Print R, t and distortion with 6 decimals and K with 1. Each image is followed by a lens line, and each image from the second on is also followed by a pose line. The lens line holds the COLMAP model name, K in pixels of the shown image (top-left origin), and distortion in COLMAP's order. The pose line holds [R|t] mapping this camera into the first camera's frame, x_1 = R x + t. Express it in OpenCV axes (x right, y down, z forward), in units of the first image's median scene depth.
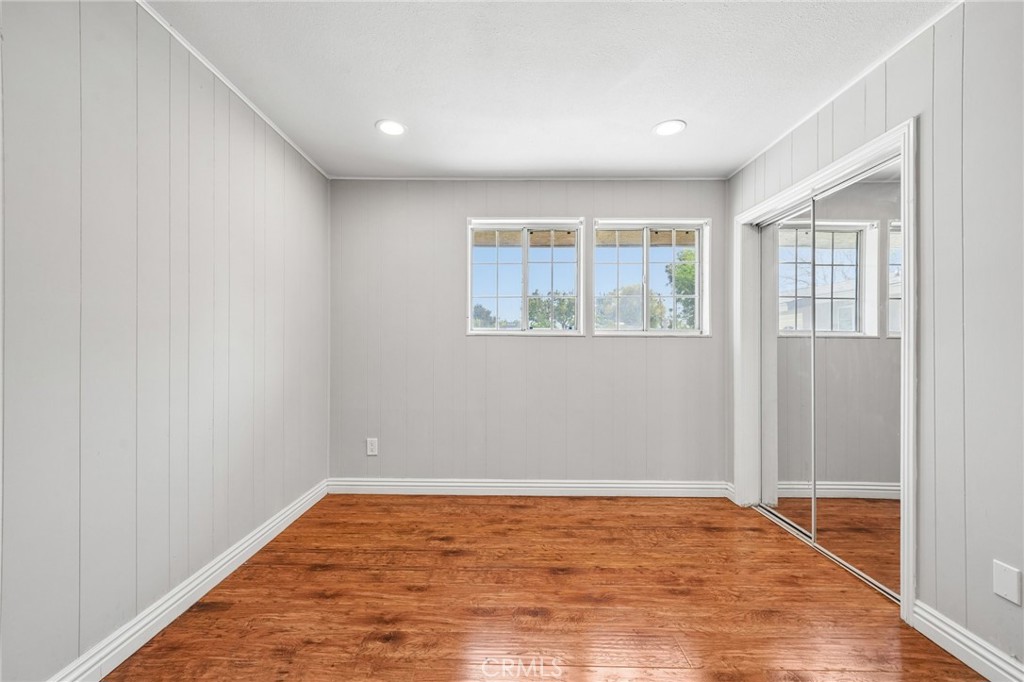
lens RADIAL K [[420.1, 0, 500.9], [0, 420.1, 341.4], [0, 0, 1]] dist [0.011296, 0.000343]
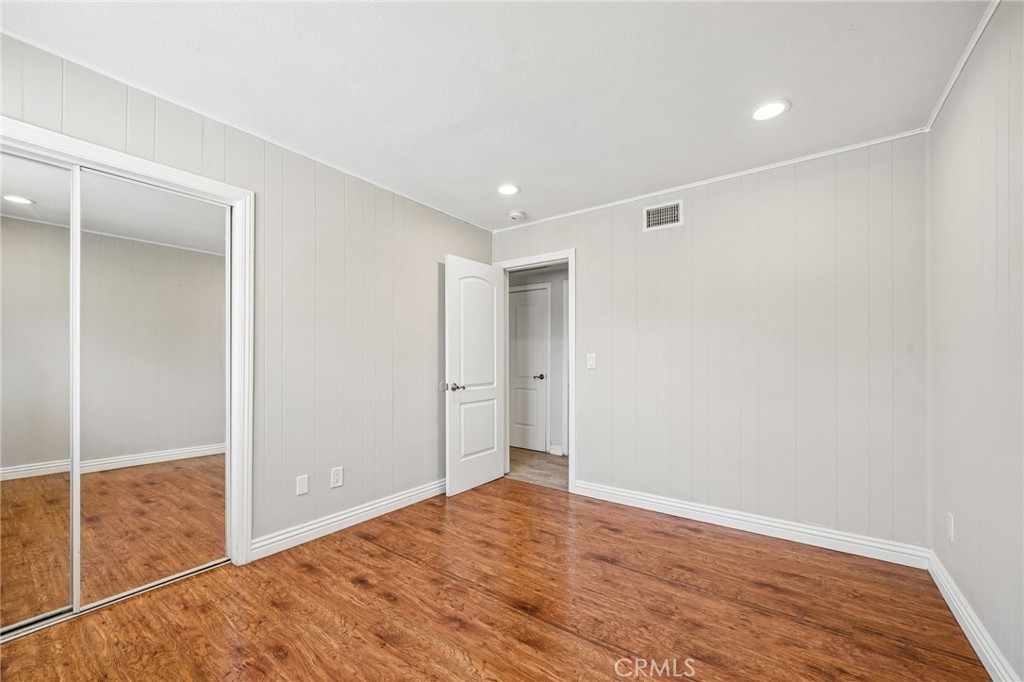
lens RADIAL K [[420.1, 0, 498.5], [0, 420.1, 357.8], [0, 0, 1]] dist [0.011296, 0.000343]
pose [[-0.801650, -0.010491, 0.597702, -0.311507], [-0.014863, 0.999887, -0.002384, -0.000314], [-0.597609, -0.010795, -0.801715, 1.033908]]
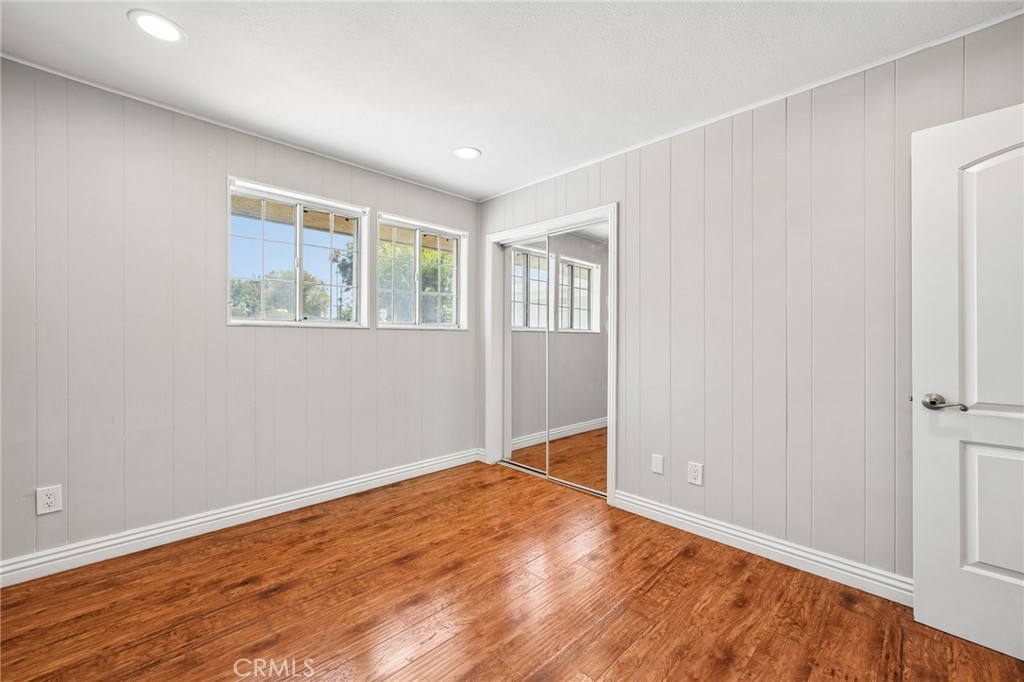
lens RADIAL K [[420.1, 0, 505.7], [0, 420.1, 334.3], [0, 0, 1]] dist [0.011296, 0.000343]
pose [[0.709825, 0.004306, 0.704365, -0.323578], [-0.010251, 0.999939, 0.004217, -0.007554], [-0.704303, -0.010214, 0.709826, 0.083025]]
